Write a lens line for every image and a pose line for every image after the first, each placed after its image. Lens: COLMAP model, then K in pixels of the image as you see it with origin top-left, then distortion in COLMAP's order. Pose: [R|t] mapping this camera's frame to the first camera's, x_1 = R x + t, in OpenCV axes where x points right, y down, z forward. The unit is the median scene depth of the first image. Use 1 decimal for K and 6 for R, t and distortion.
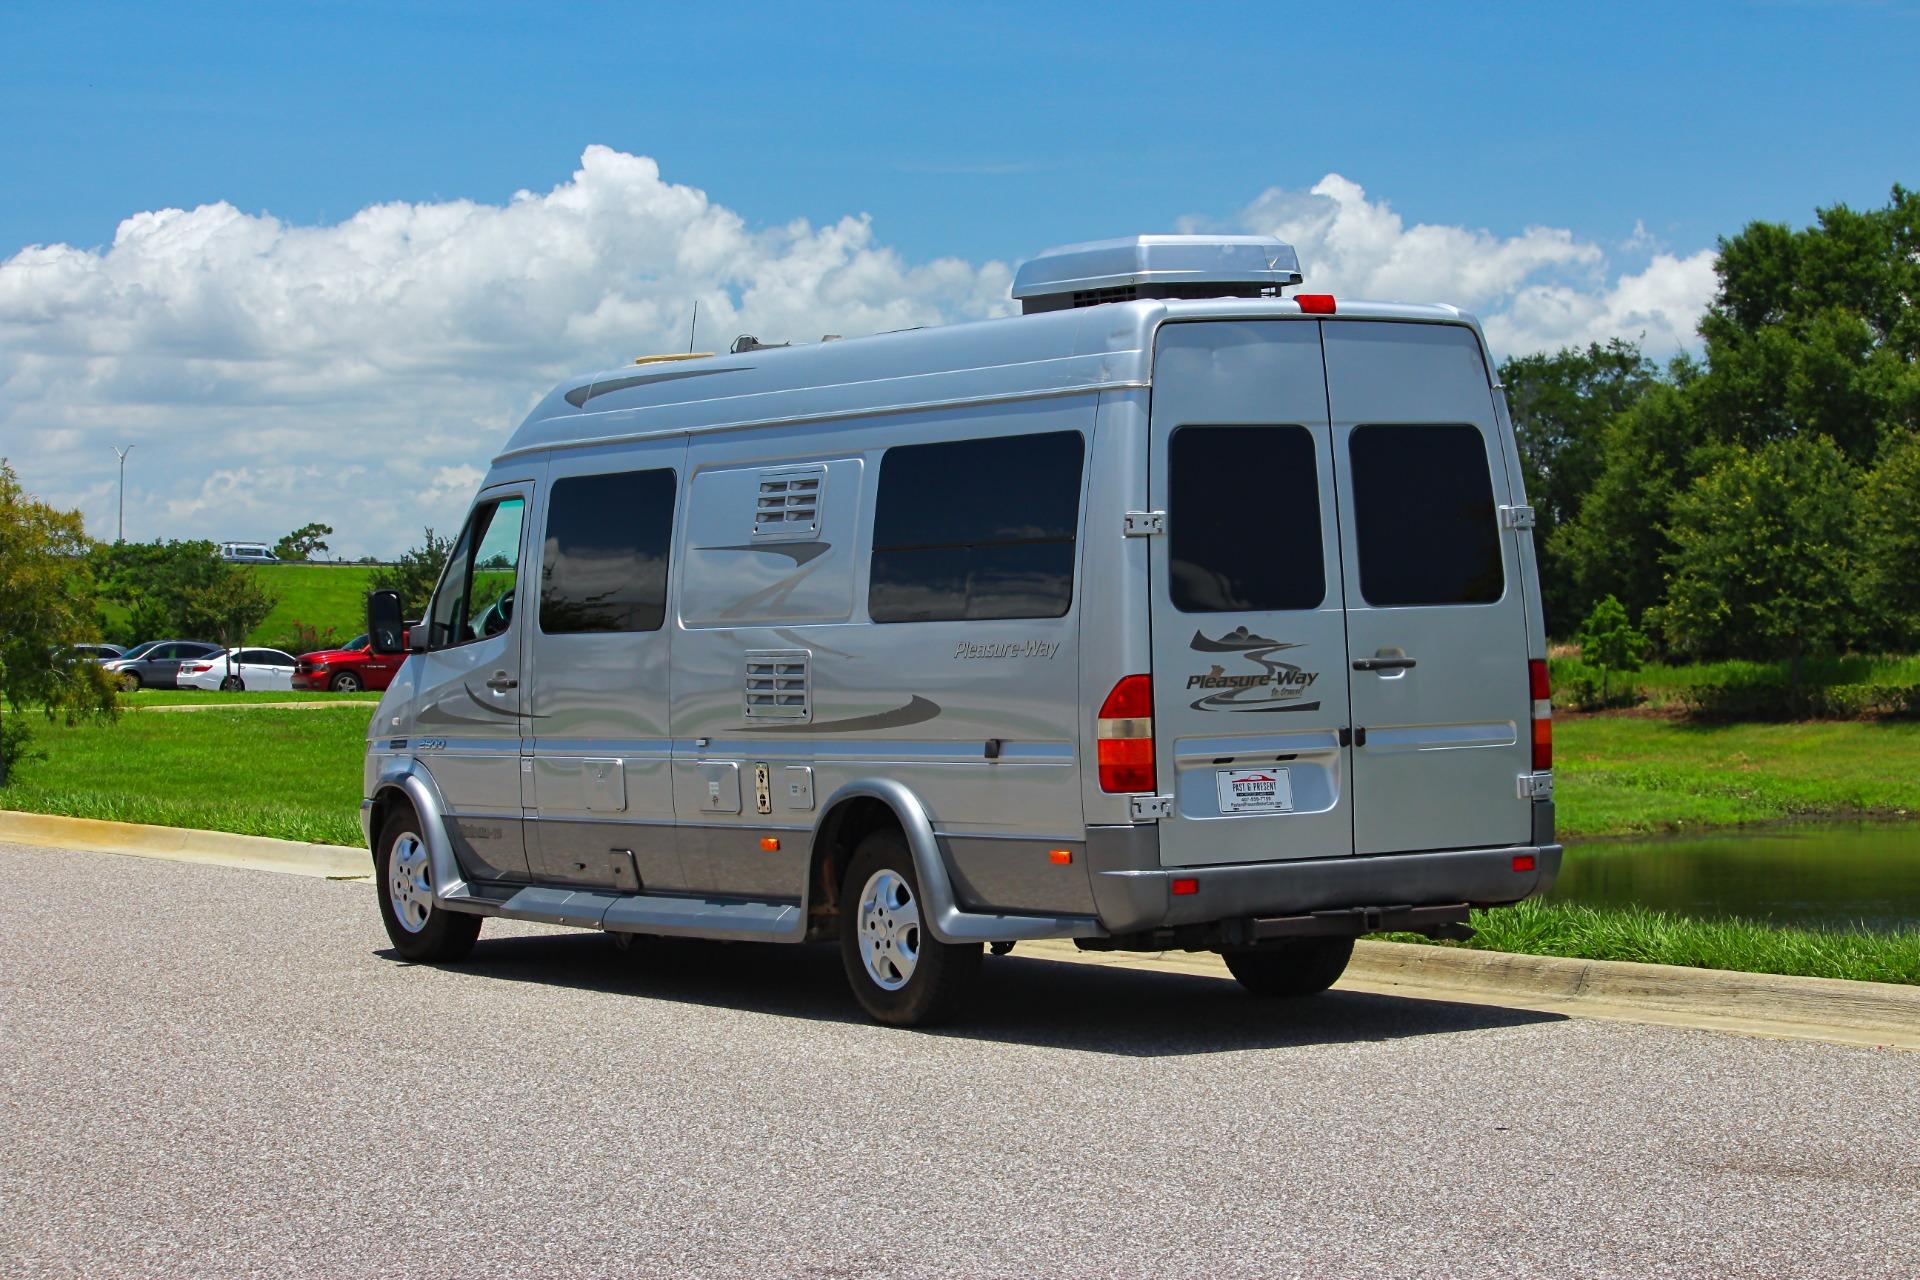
lens RADIAL K [[4963.6, 0, 960.0], [0, 4963.6, 640.0], [0, 0, 1]] dist [-0.400096, 0.154180]
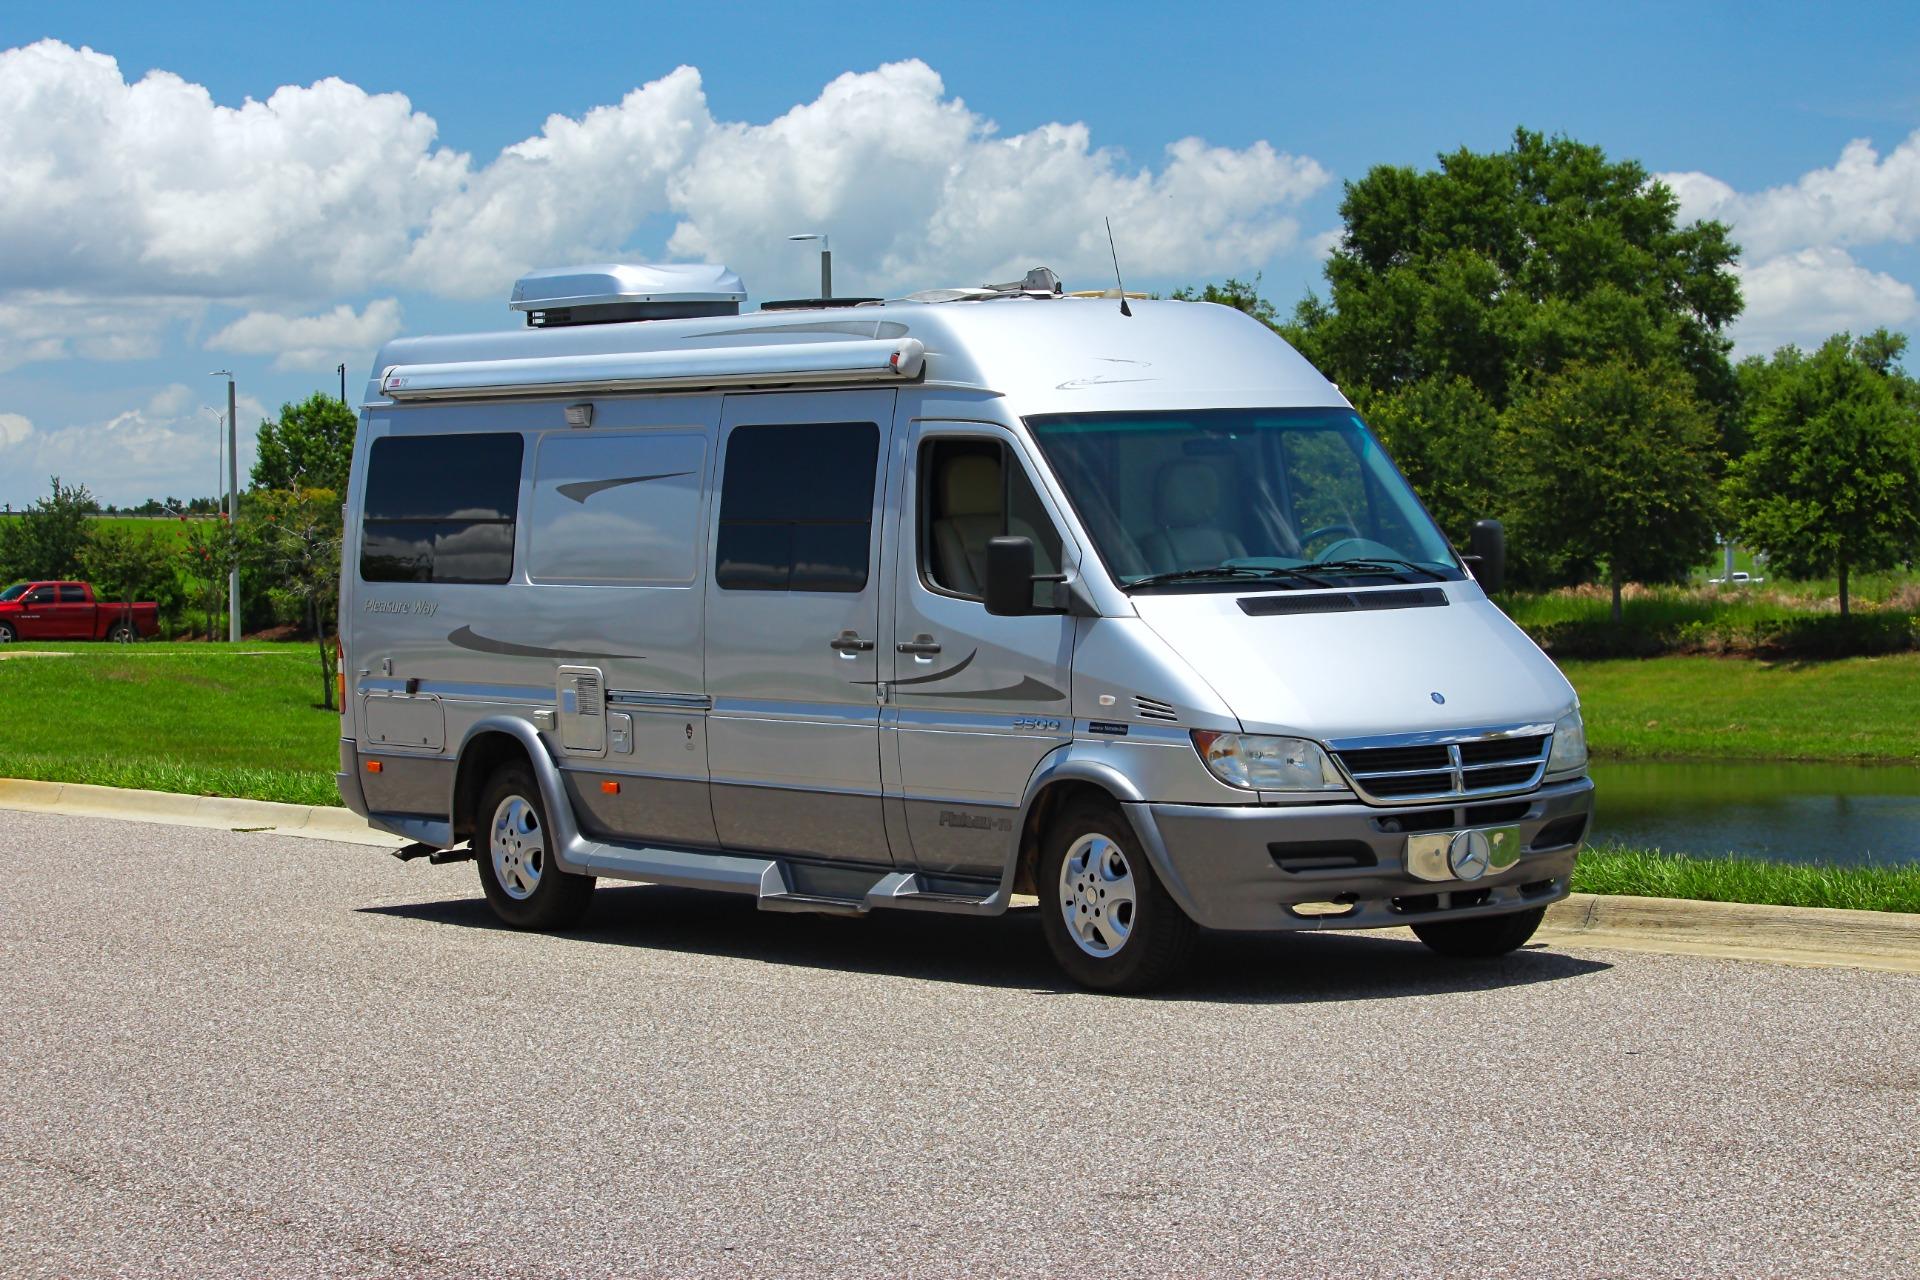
lens RADIAL K [[4963.6, 0, 960.0], [0, 4963.6, 640.0], [0, 0, 1]] dist [-0.400096, 0.154180]
pose [[0.996257, -0.008233, 0.086043, -0.097552], [0.007229, 0.999902, 0.011972, -0.002916], [-0.086133, -0.011305, 0.996219, -0.034997]]
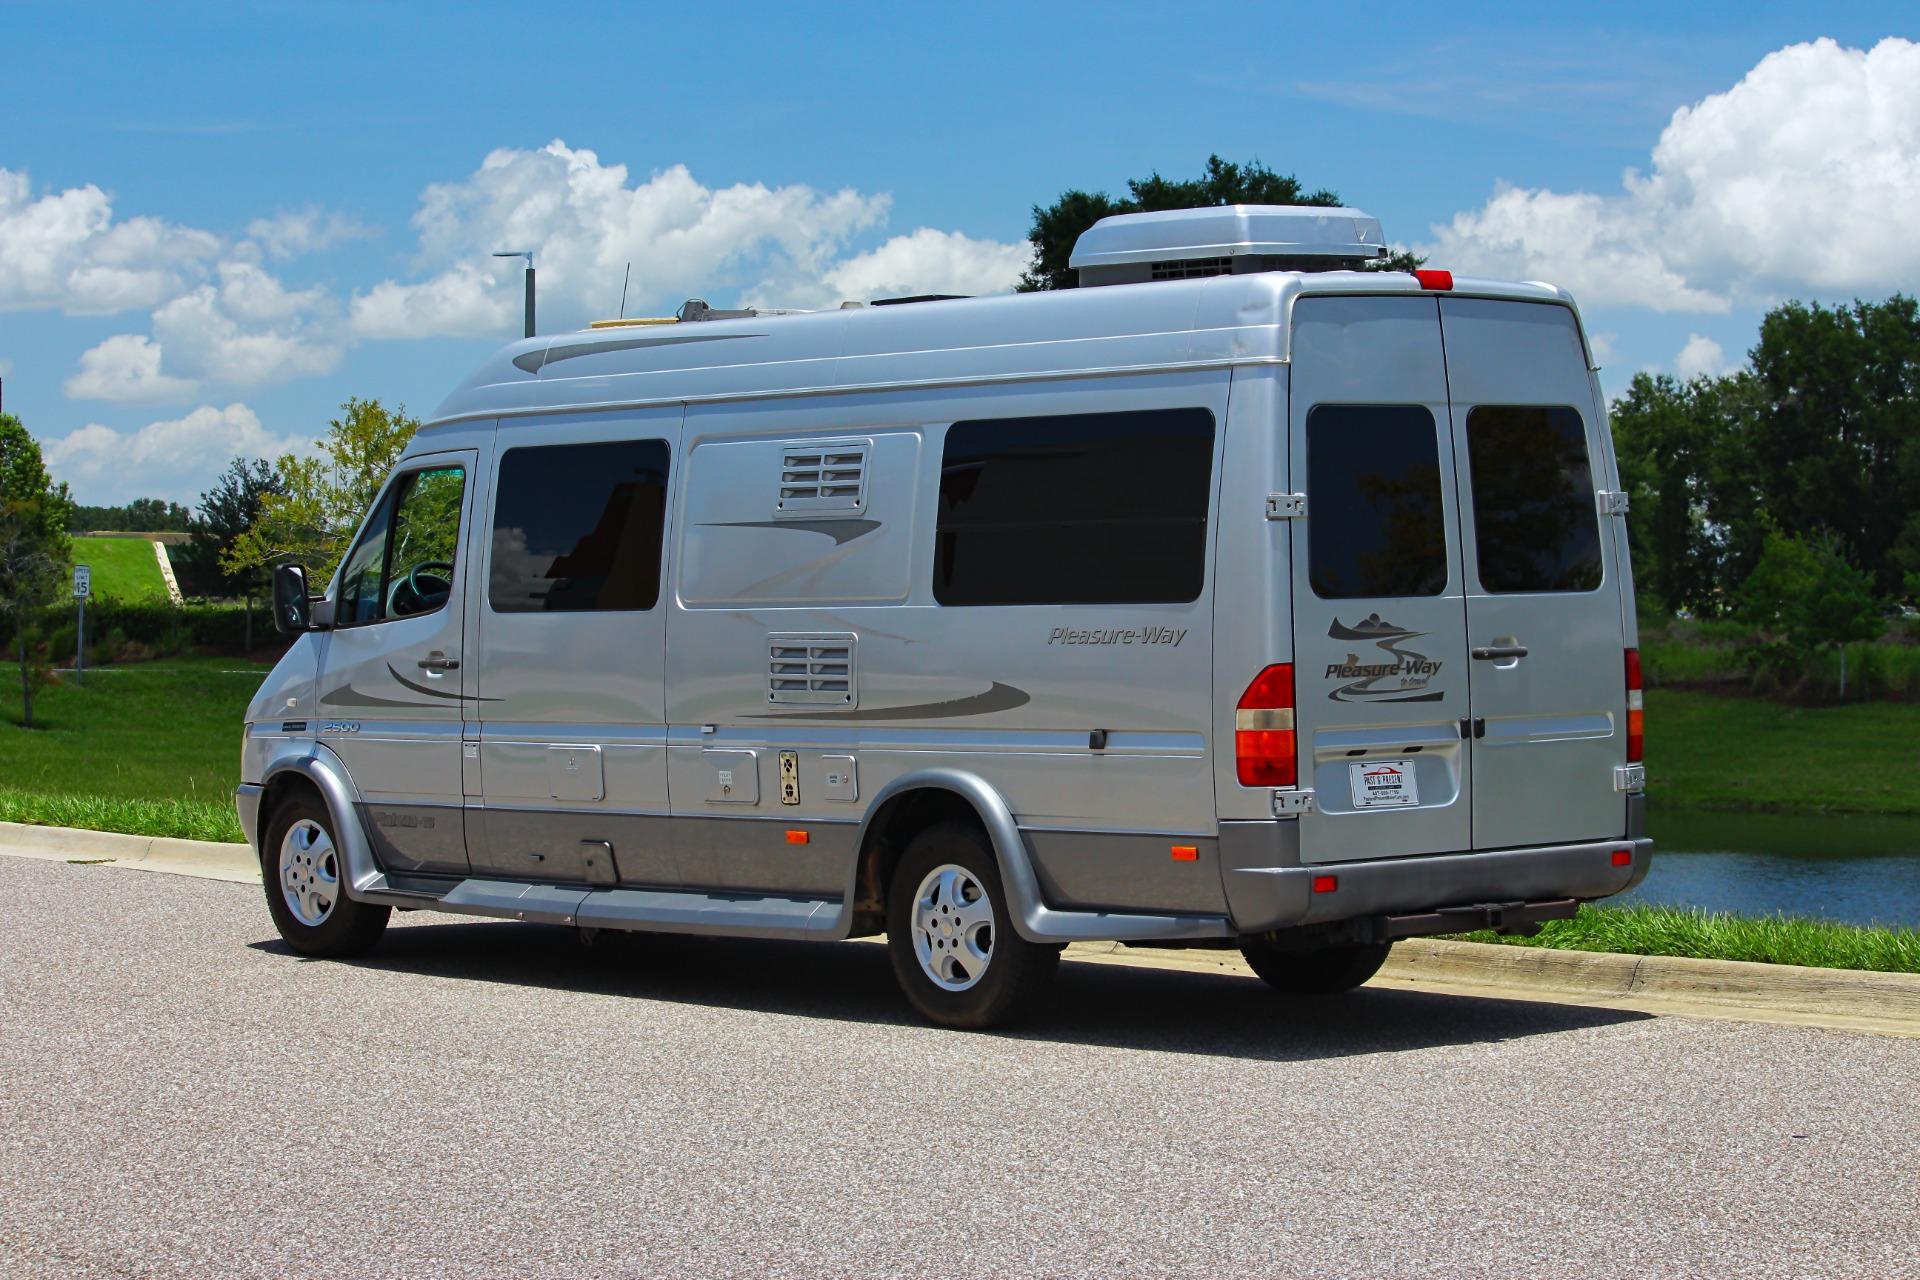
lens RADIAL K [[4963.6, 0, 960.0], [0, 4963.6, 640.0], [0, 0, 1]] dist [-0.400096, 0.154180]
pose [[0.987164, 0.006352, 0.159581, -0.162264], [-0.007503, 0.999950, 0.006609, -0.003101], [-0.159531, -0.007721, 0.987163, 0.057652]]
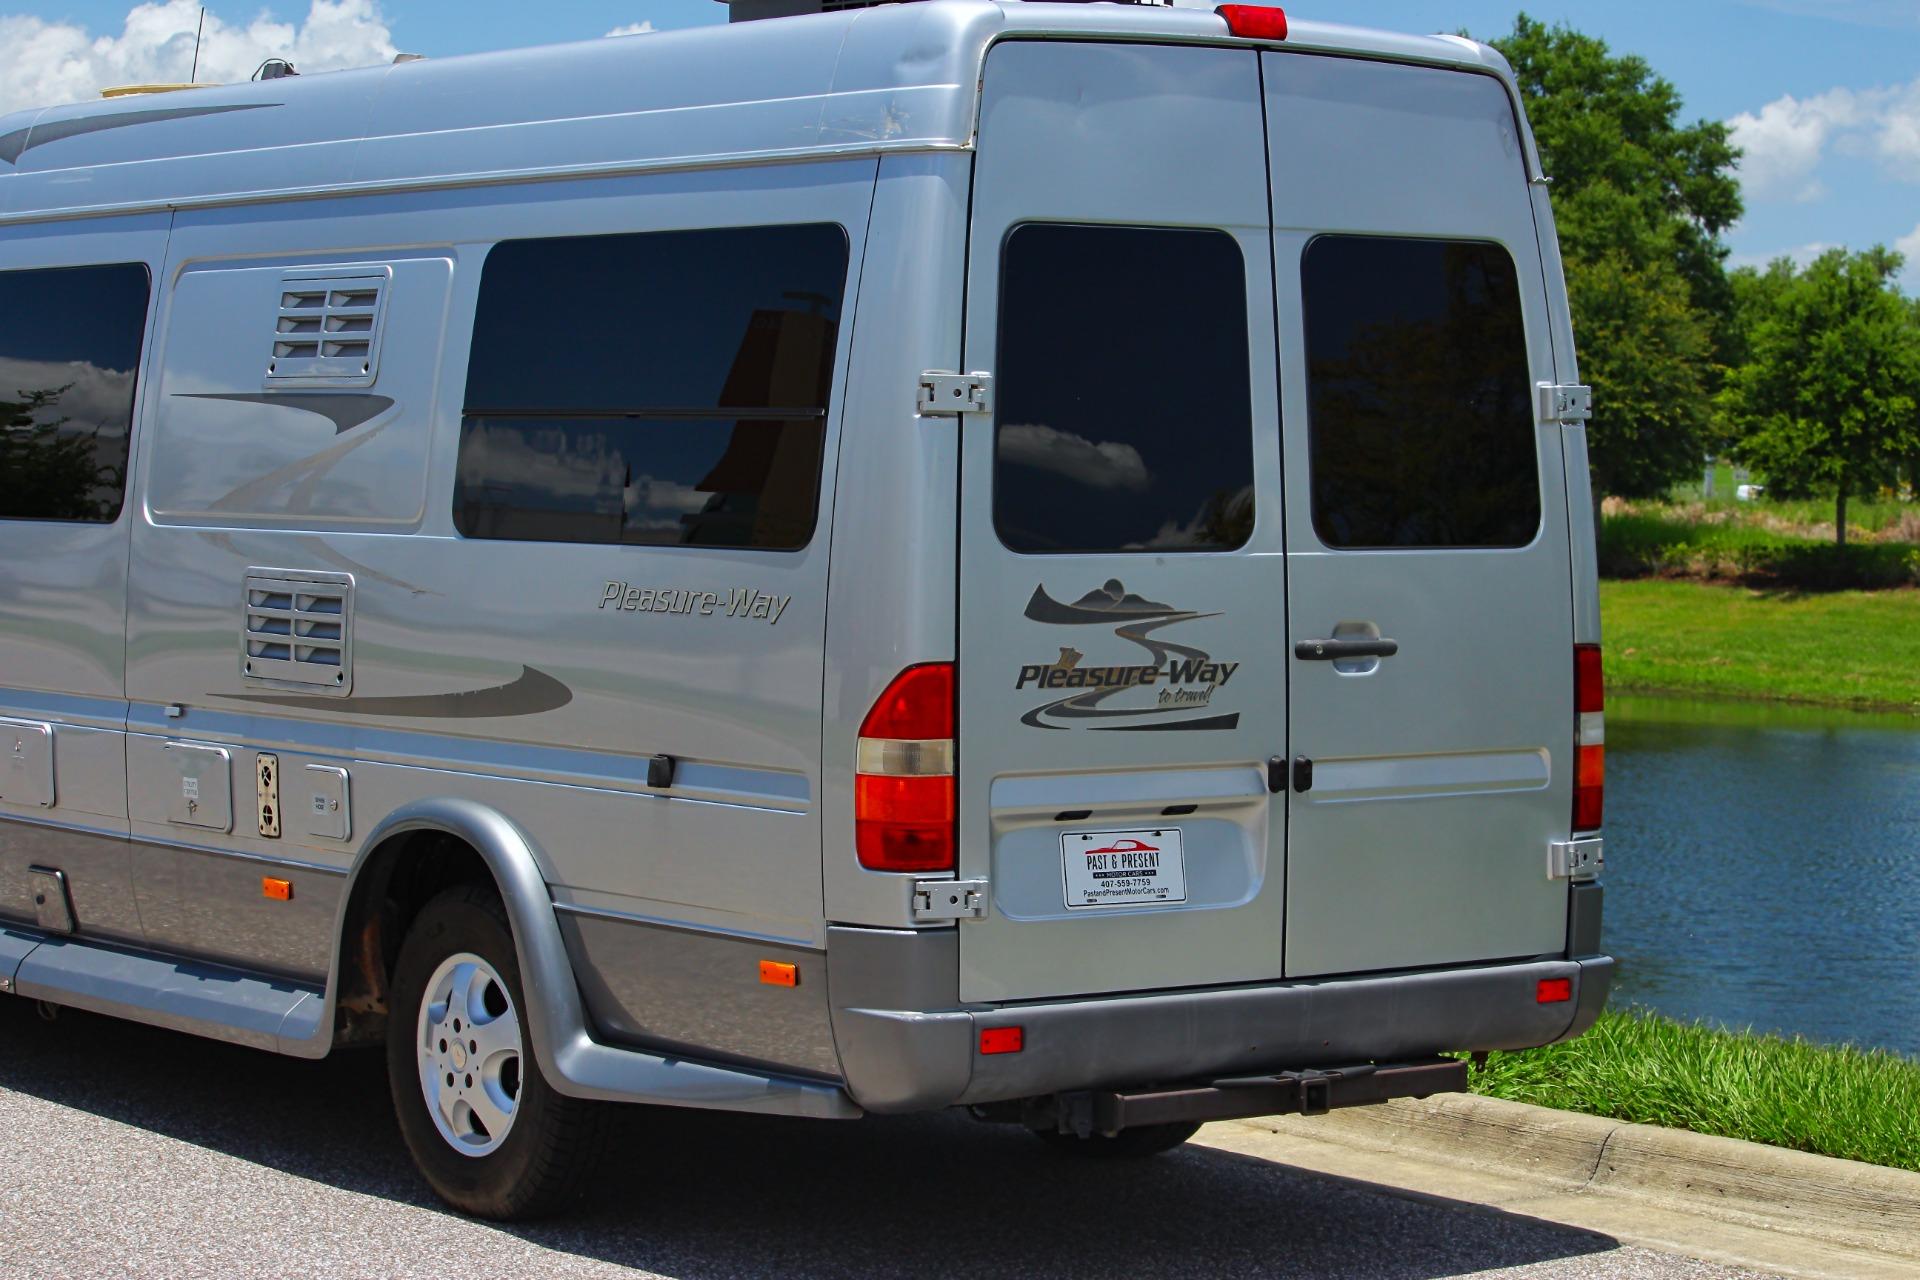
lens RADIAL K [[4916.3, 0, 965.1], [0, 4916.3, 676.9], [0, 0, 1]] dist [-0.389574, 0.348915]
pose [[0.995093, 0.033972, 0.092926, -0.011035], [-0.038288, 0.998250, 0.045066, -0.015051], [-0.091232, -0.048403, 0.994653, 0.406322]]
